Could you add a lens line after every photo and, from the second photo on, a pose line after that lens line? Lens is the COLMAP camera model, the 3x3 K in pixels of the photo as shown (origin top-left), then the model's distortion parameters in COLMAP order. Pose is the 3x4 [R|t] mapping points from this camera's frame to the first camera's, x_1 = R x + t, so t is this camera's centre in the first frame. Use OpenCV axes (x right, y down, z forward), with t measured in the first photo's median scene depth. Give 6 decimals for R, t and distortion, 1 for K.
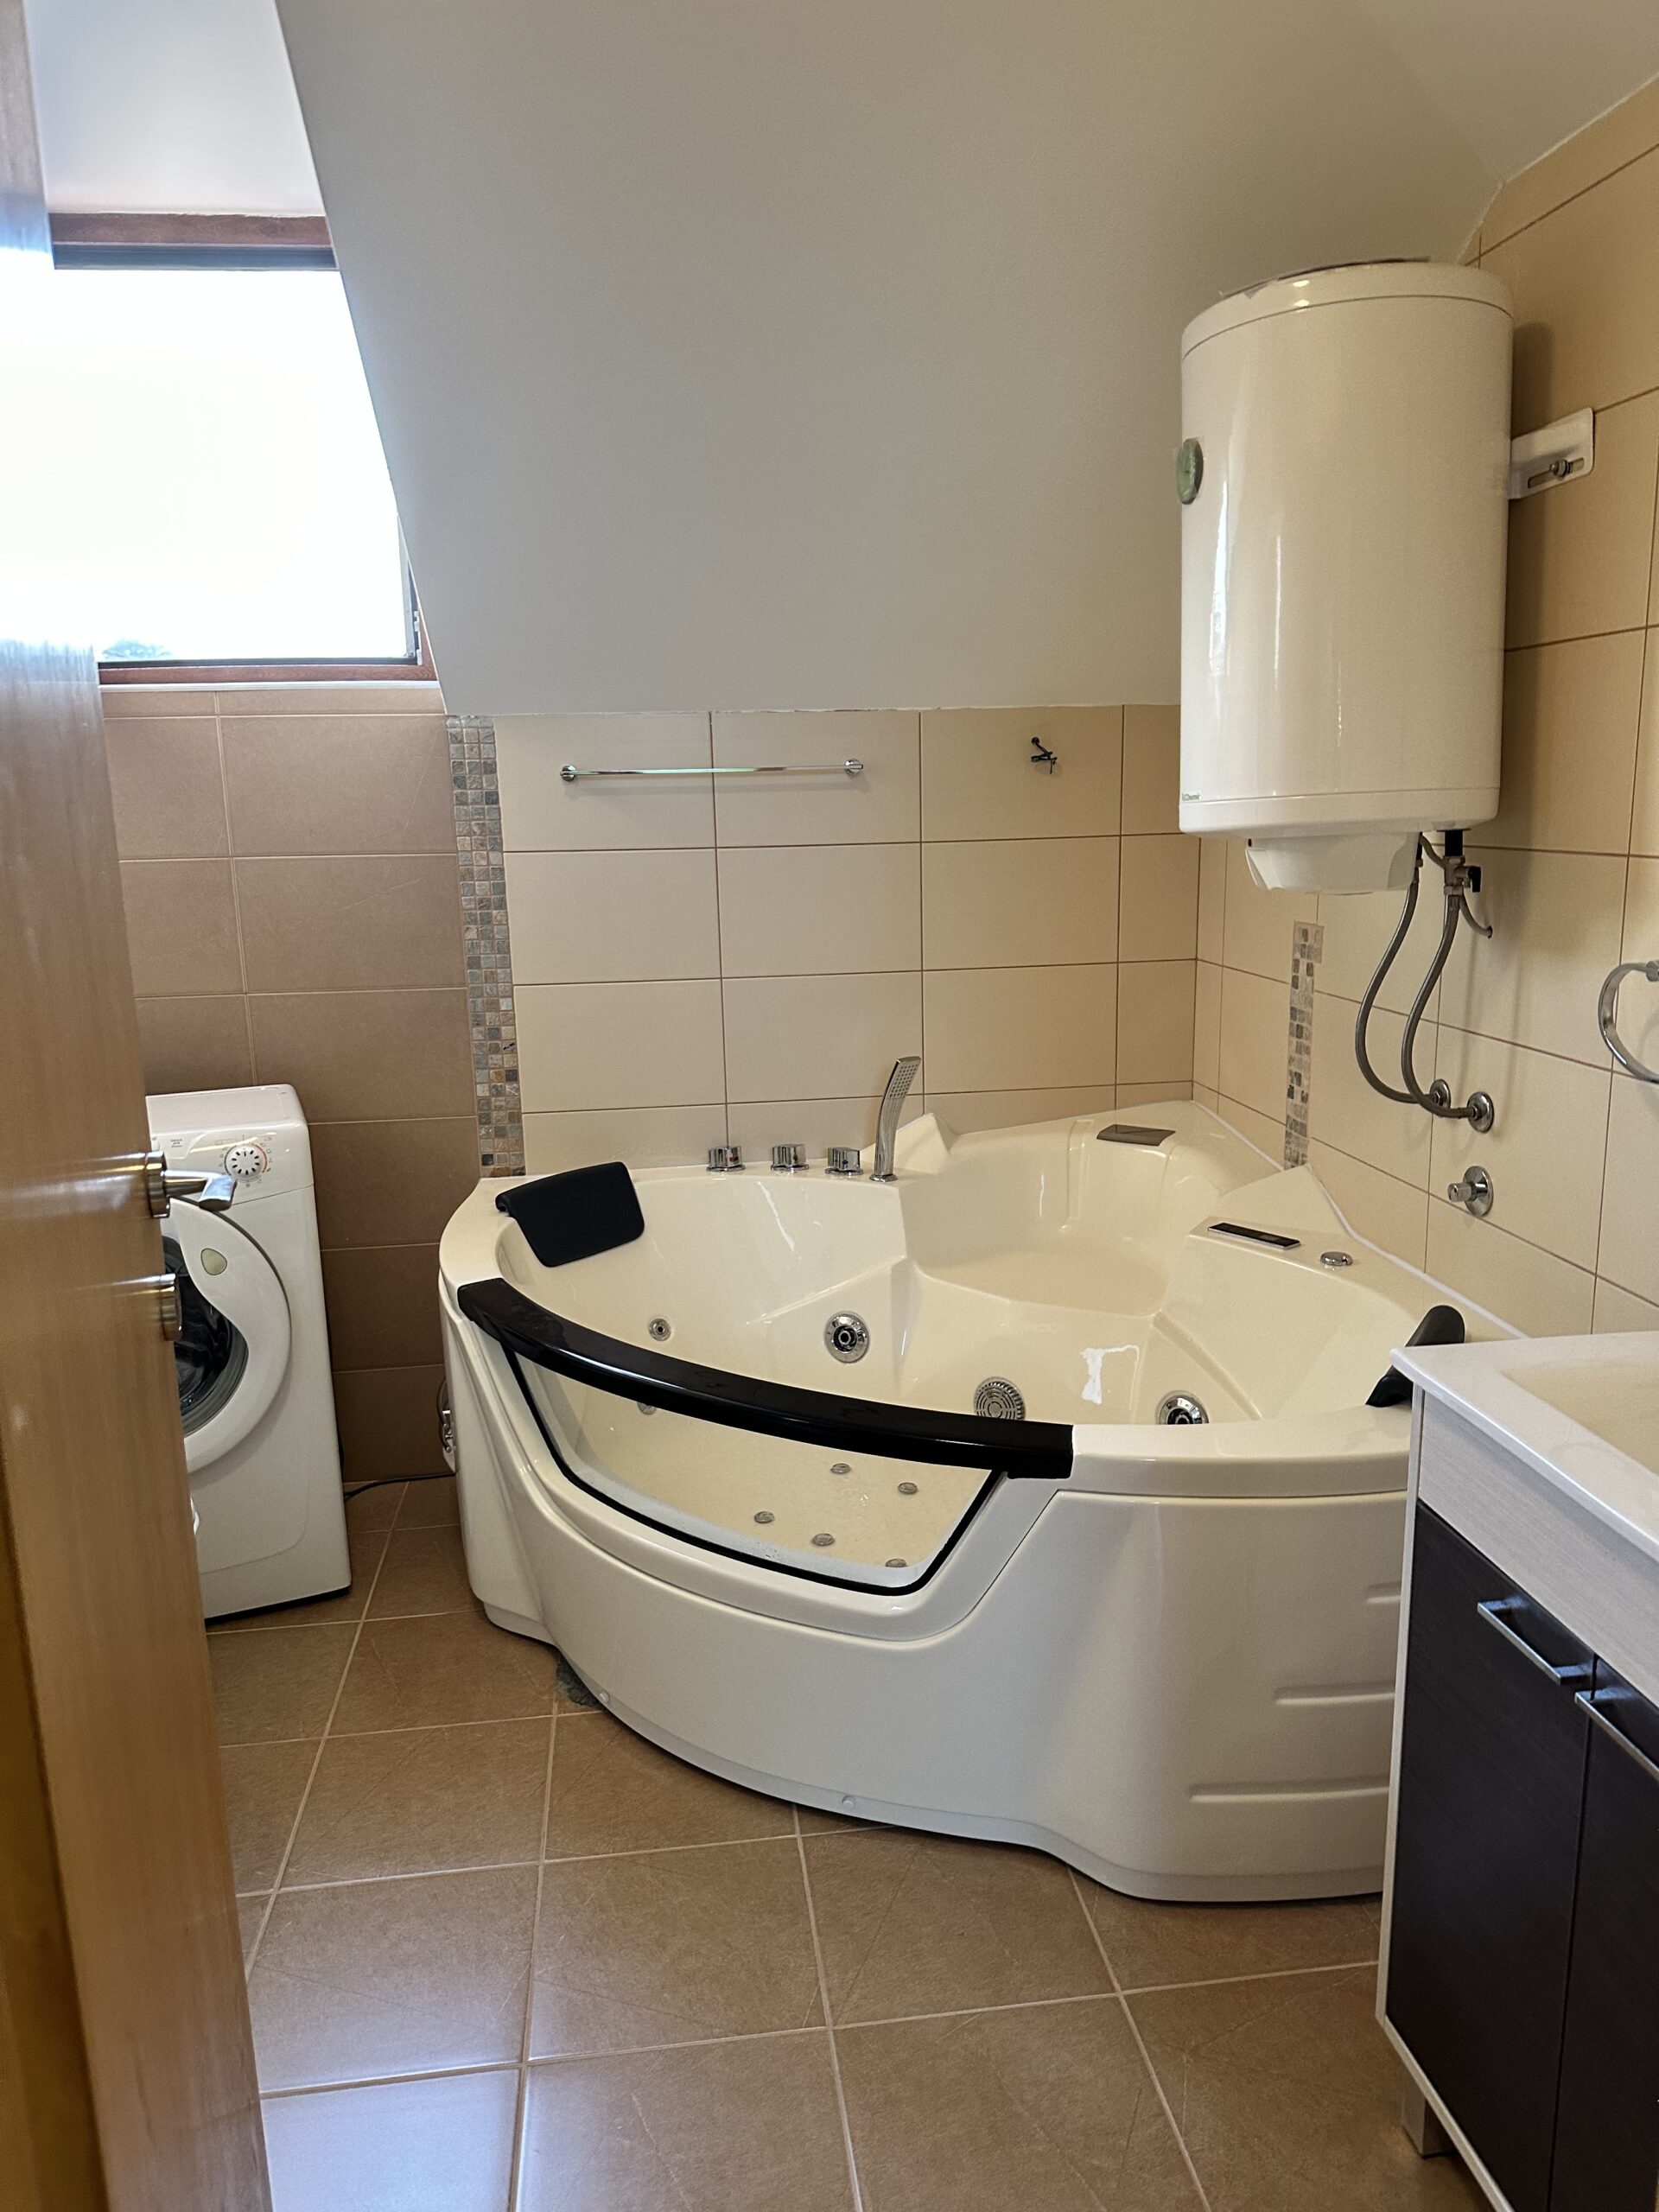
lens RADIAL K [[1569.7, 0, 791.1], [0, 1569.7, 1150.7], [0, 0, 1]] dist [0.123359, -0.171157]
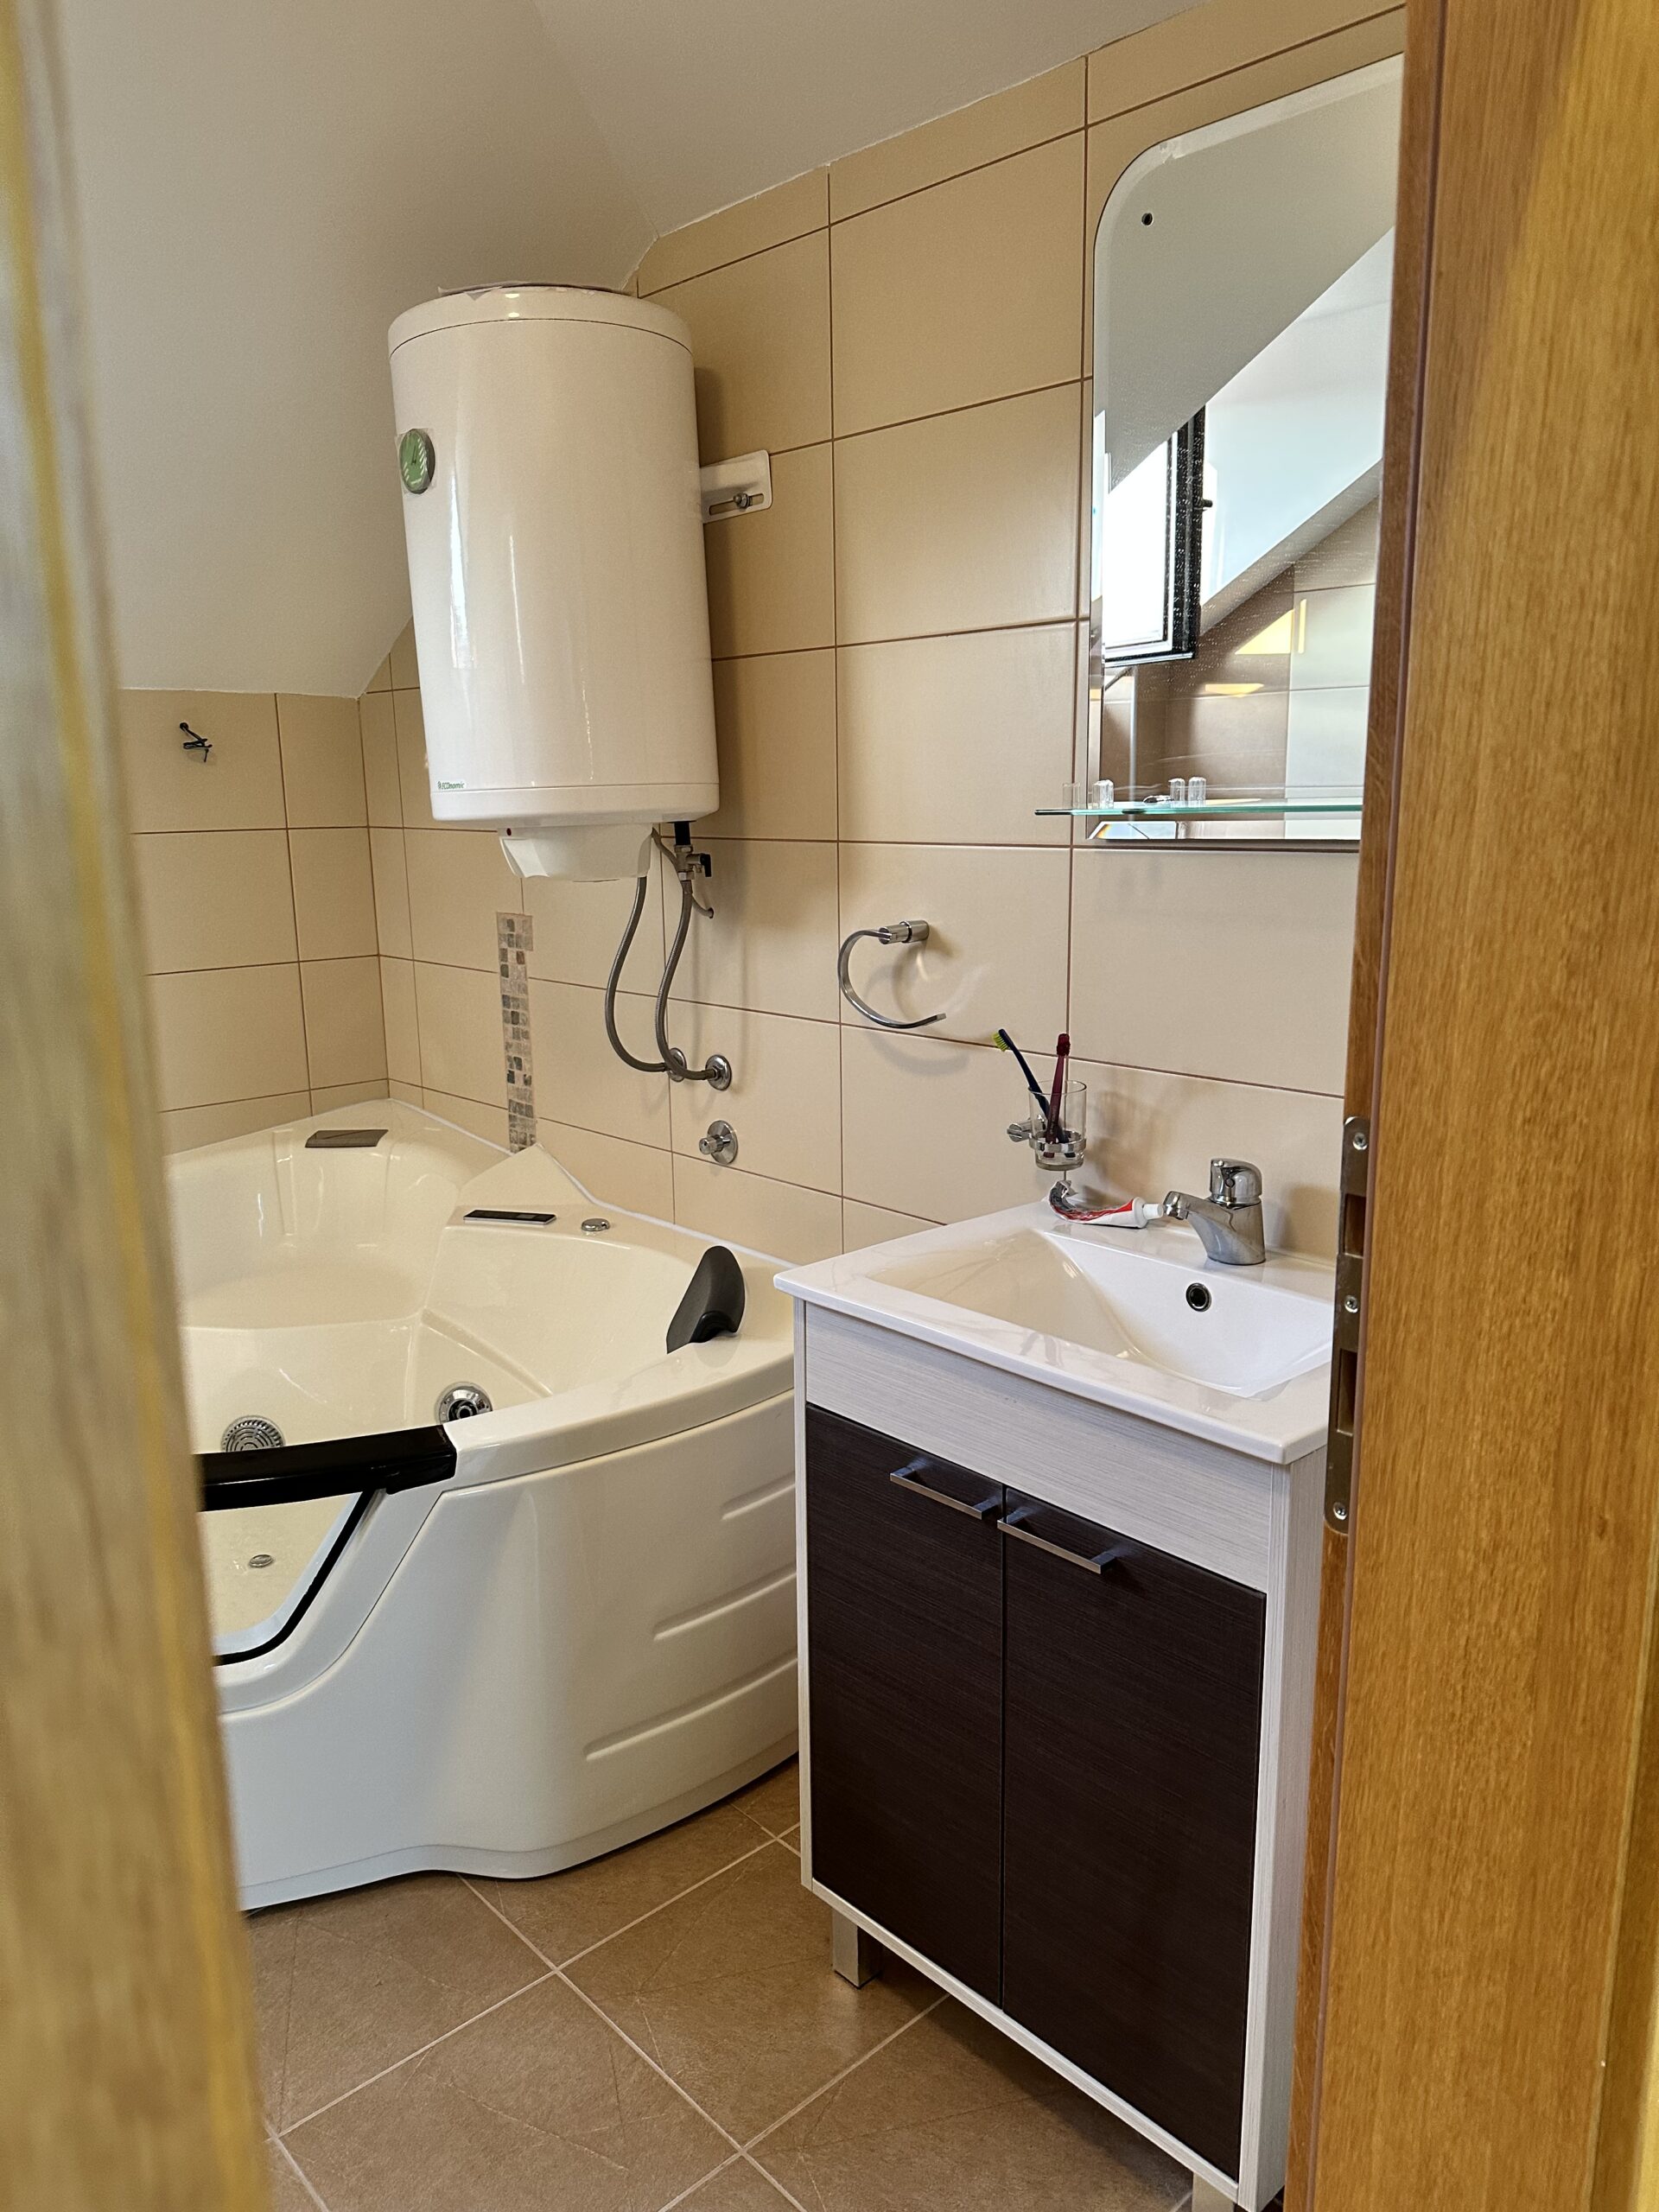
lens RADIAL K [[1583.6, 0, 823.5], [0, 1583.6, 1139.4], [0, 0, 1]] dist [0.175573, -0.326567]
pose [[0.814067, -0.119172, 0.568413, -0.262427], [0.126507, 0.991606, 0.026717, 0.003504], [-0.566826, 0.050158, 0.822309, 0.063458]]
